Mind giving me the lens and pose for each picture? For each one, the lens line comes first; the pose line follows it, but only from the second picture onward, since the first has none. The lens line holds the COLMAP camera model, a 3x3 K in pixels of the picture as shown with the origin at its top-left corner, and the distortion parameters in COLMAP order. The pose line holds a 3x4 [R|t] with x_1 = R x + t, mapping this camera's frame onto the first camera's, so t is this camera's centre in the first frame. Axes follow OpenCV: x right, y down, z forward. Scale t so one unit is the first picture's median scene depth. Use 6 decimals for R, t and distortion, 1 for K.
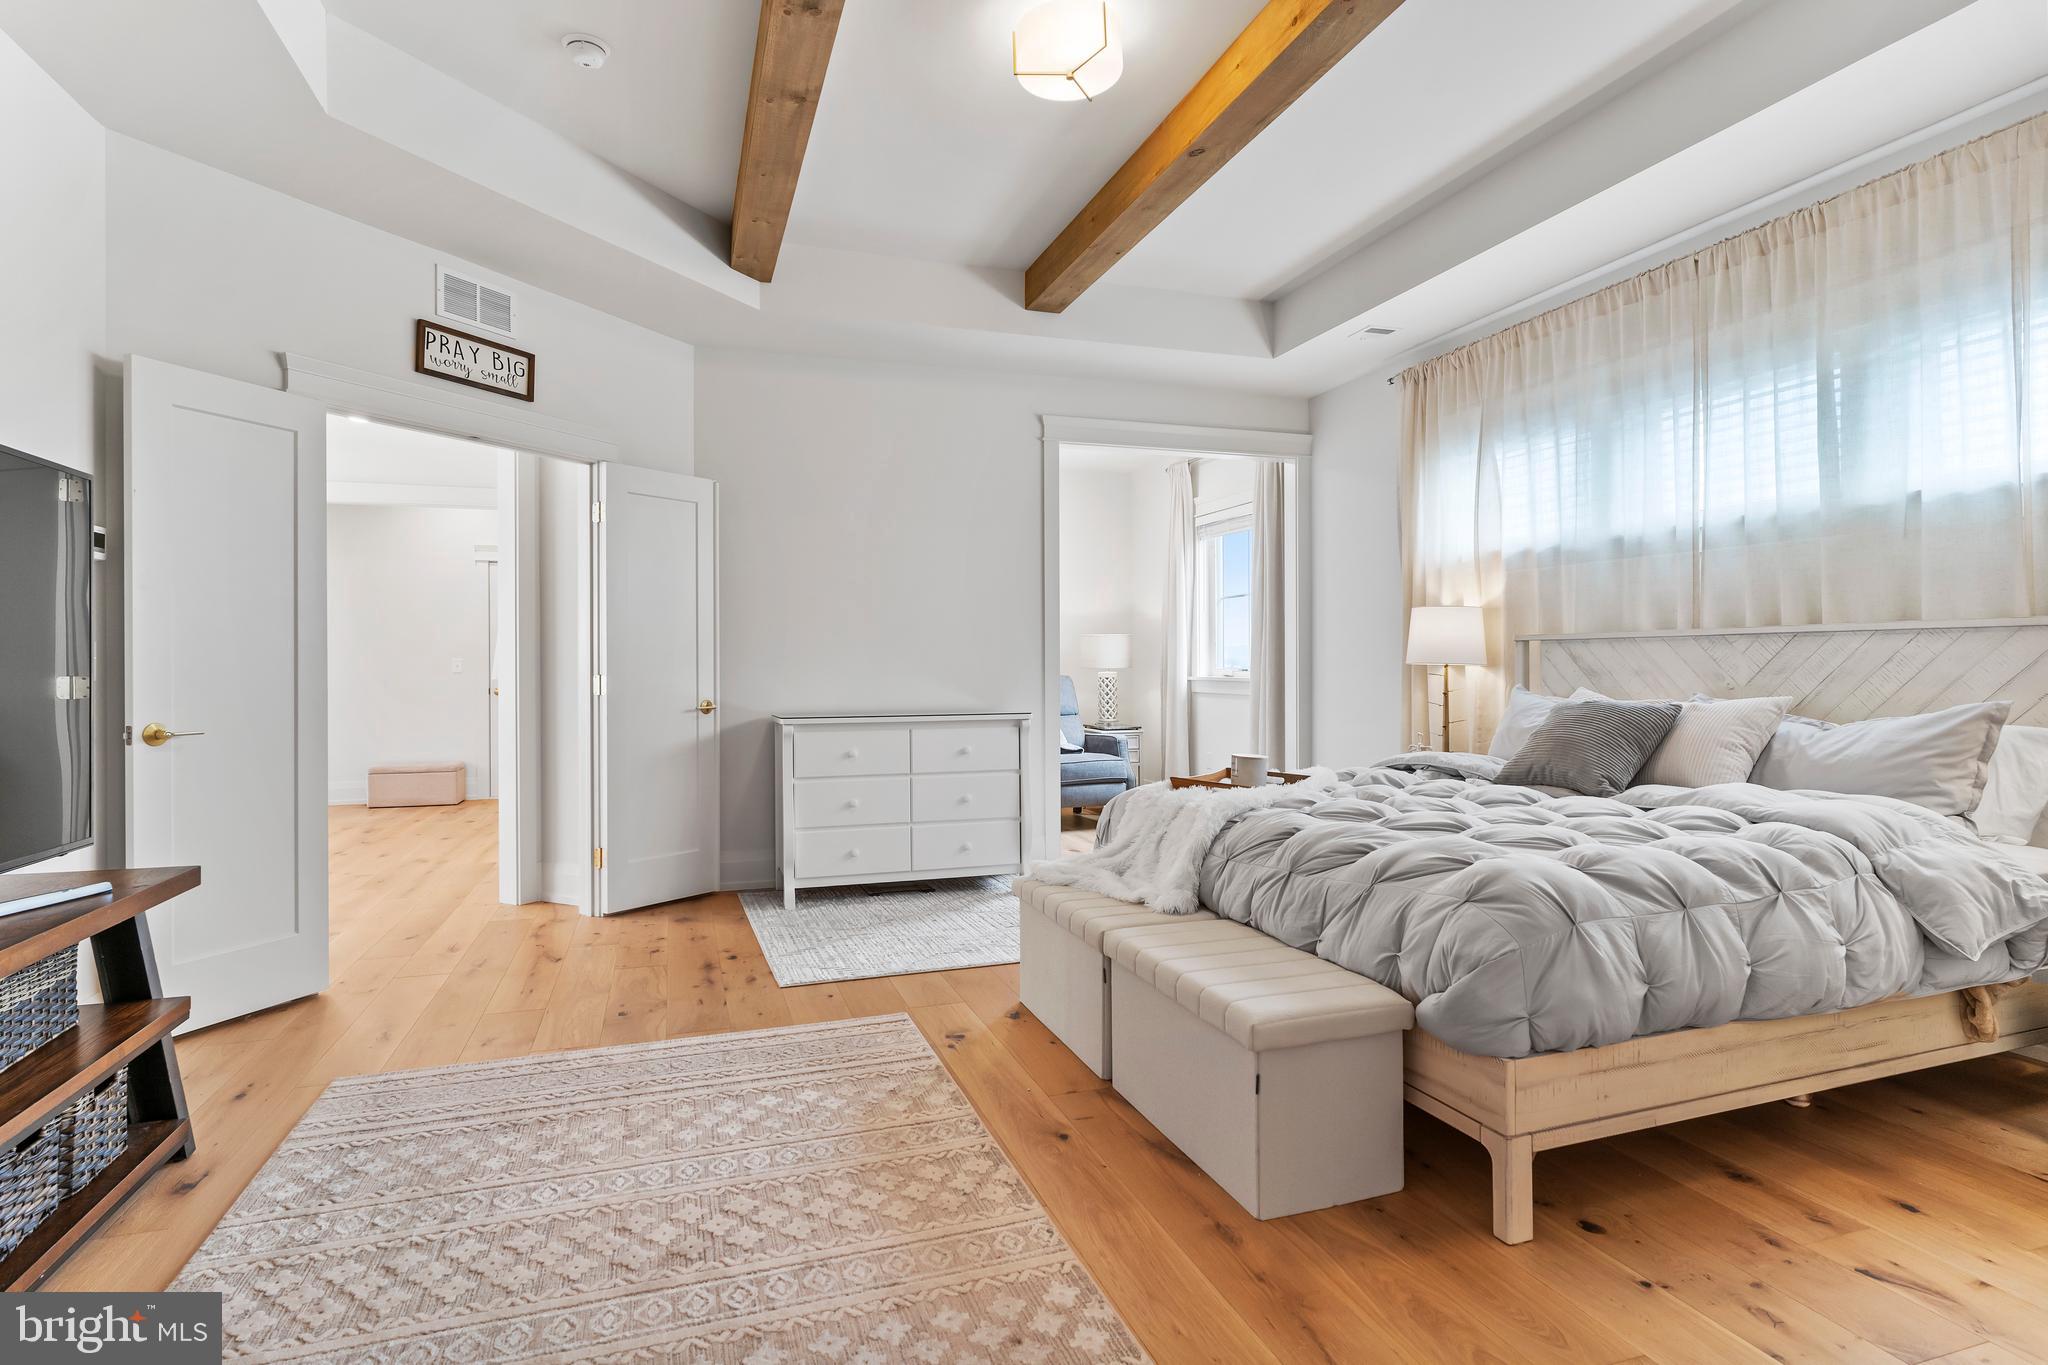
lens RADIAL K [[1045.6, 0, 1026.3], [0, 1045.6, 672.3], [0, 0, 1]] dist [-0.003537, -0.000546]
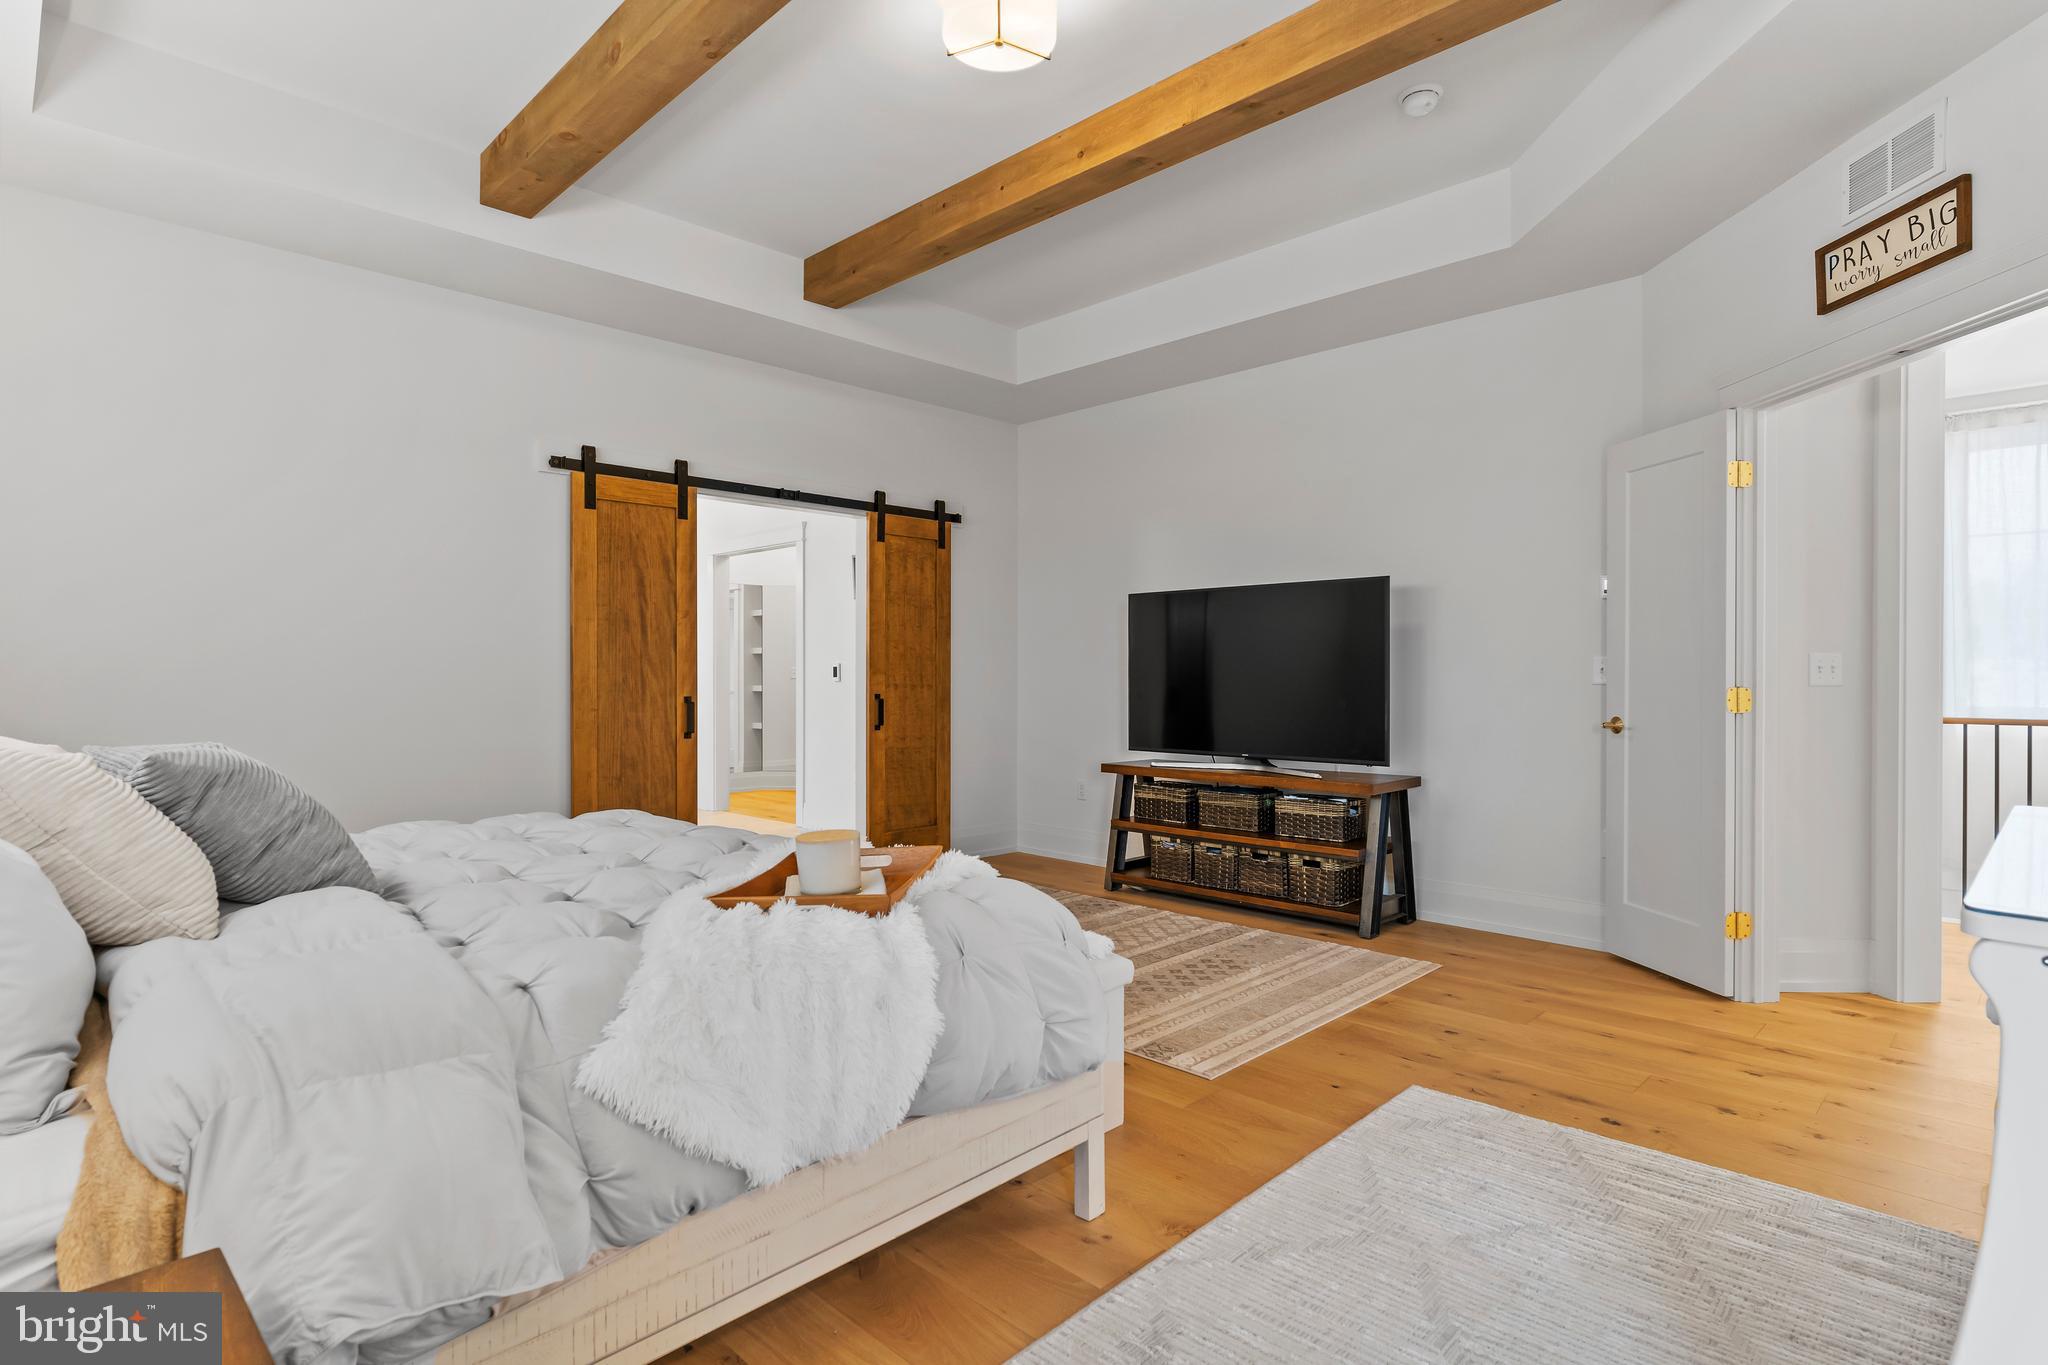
lens RADIAL K [[1045.6, 0, 1028.0], [0, 1045.6, 677.5], [0, 0, 1]] dist [-0.003537, -0.000546]
pose [[-0.896790, 0.004167, -0.442437, 0.368962], [-0.000396, 0.999948, 0.010221, -0.011503], [0.442457, 0.009341, -0.896741, 1.588558]]
